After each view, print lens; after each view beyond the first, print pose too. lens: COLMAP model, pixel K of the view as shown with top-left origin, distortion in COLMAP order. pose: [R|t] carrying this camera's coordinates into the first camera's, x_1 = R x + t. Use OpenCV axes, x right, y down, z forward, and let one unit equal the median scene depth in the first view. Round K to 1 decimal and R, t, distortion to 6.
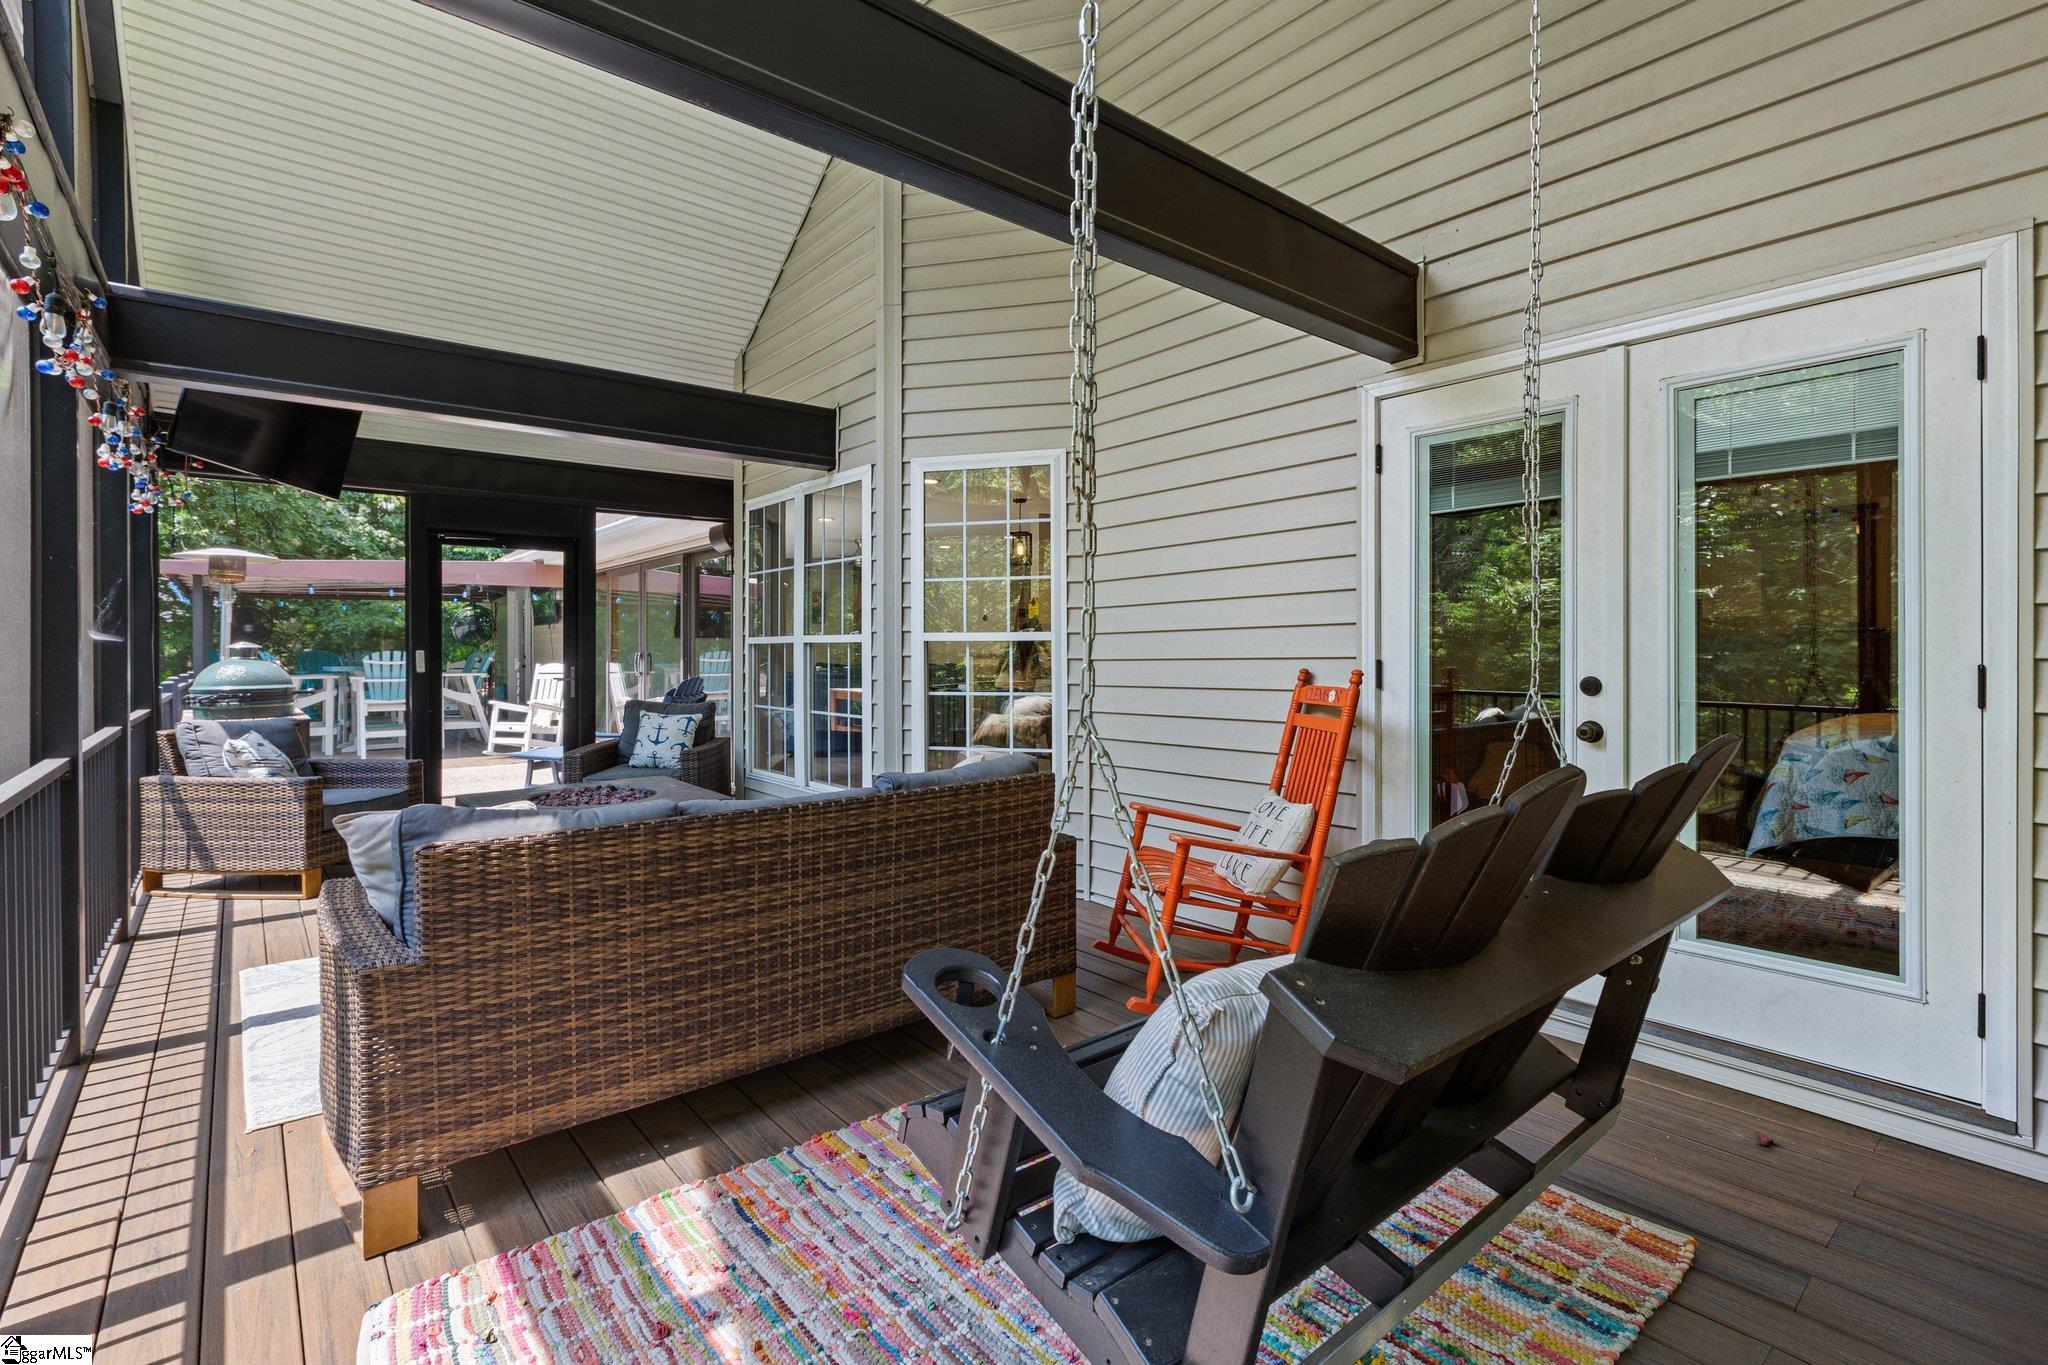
lens RADIAL K [[931.0, 0, 1022.7], [0, 931.0, 646.2], [0, 0, 1]] dist [0.001278, 0.000083]
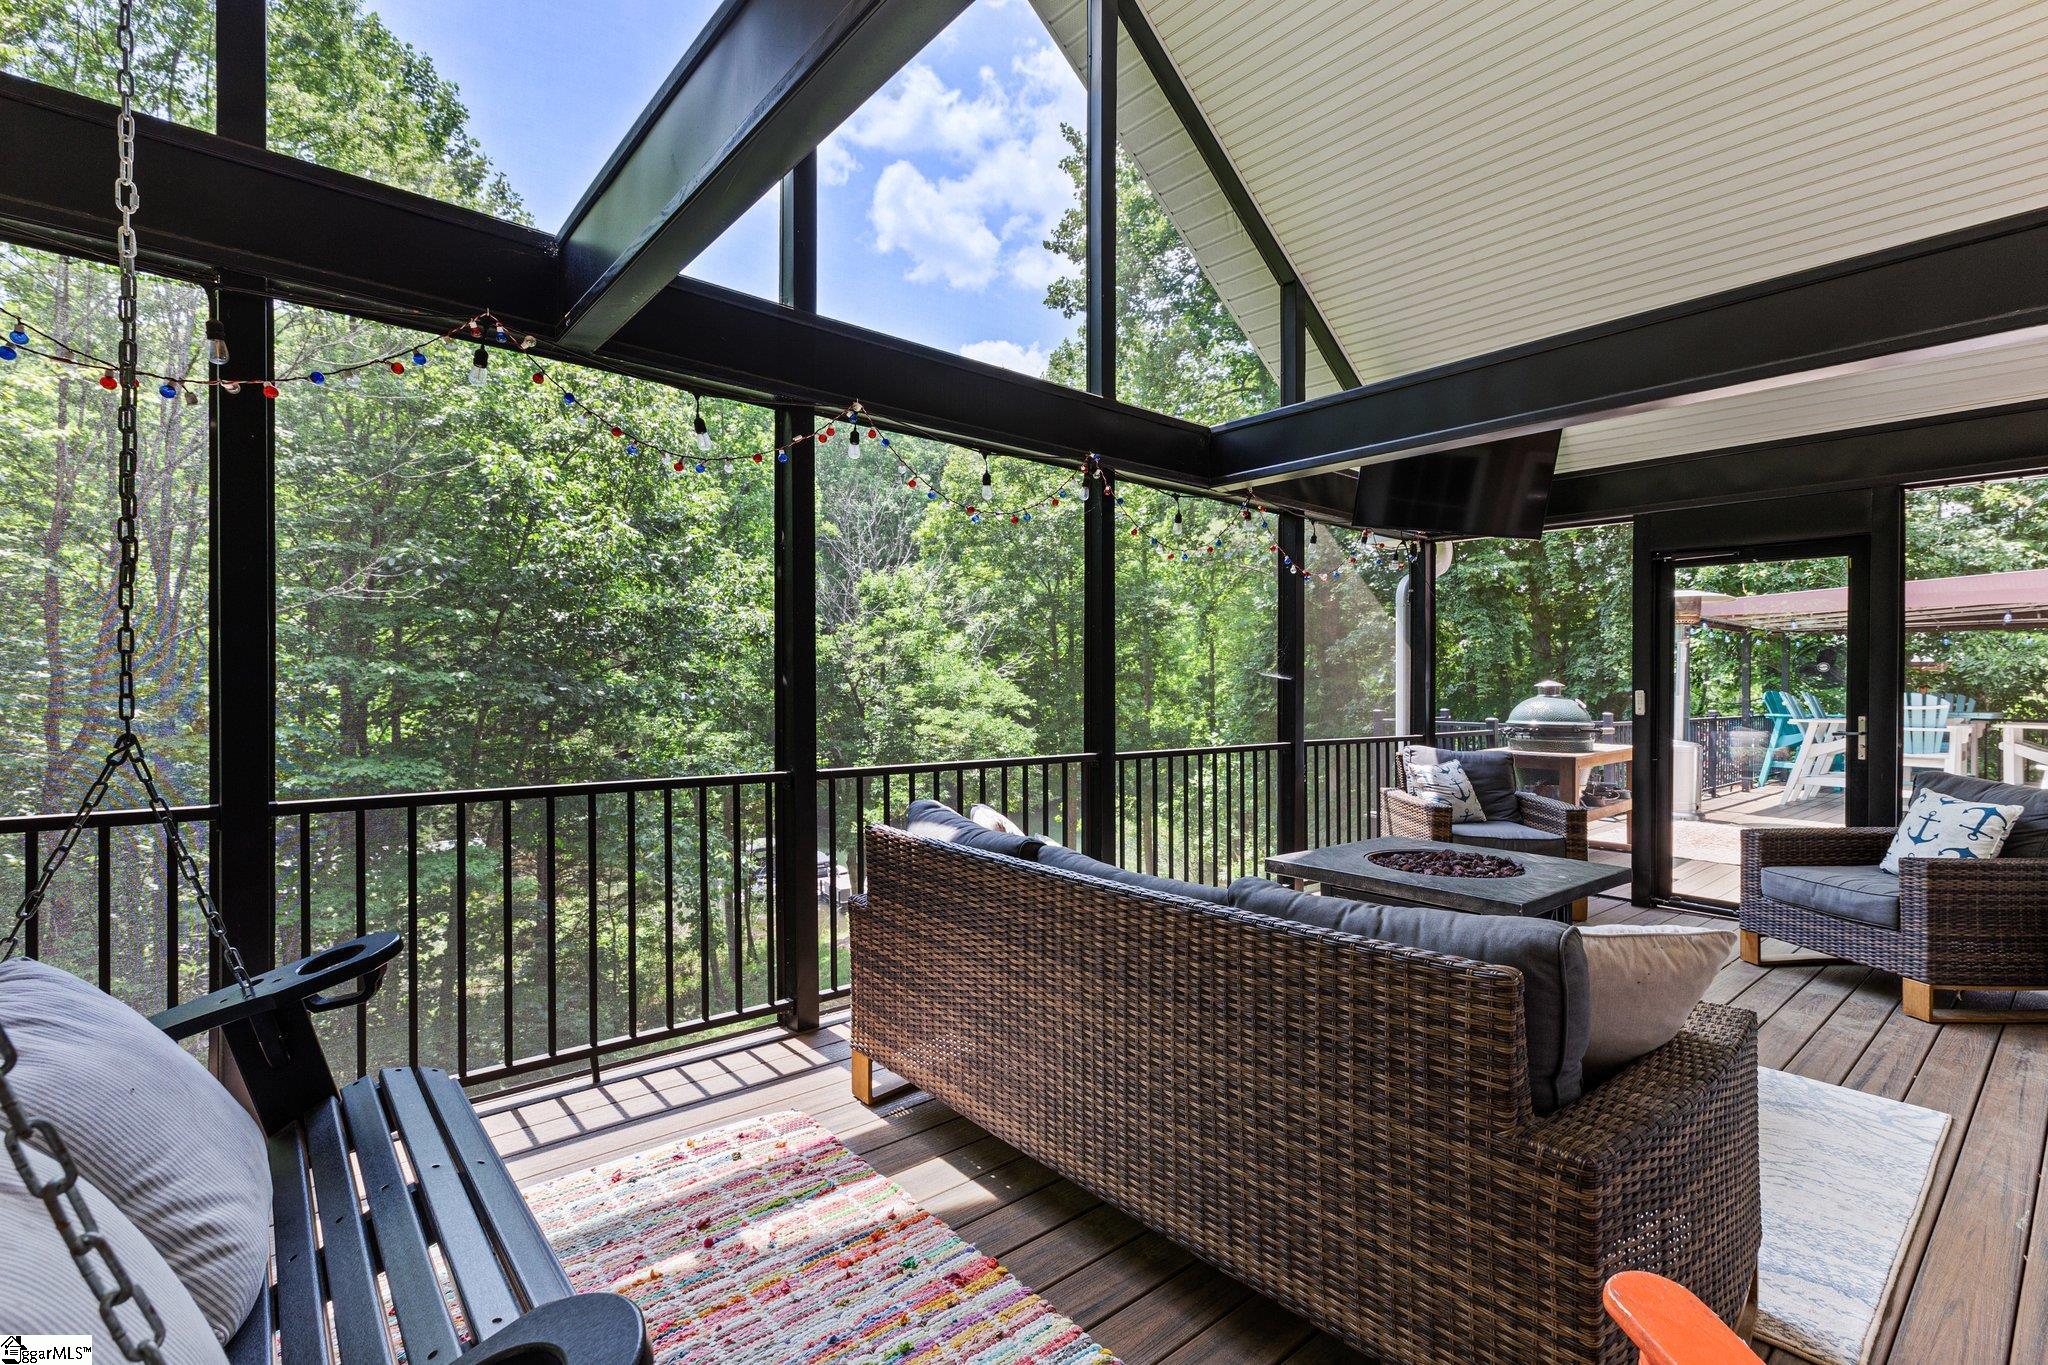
lens RADIAL K [[931.0, 0, 1024.4], [0, 931.0, 684.7], [0, 0, 1]] dist [0.001278, 0.000083]
pose [[0.003660, 0.003655, -0.999987, 0.585140], [-0.007713, 0.999964, 0.003627, 0.000228], [0.999964, 0.007700, 0.003689, 0.962338]]
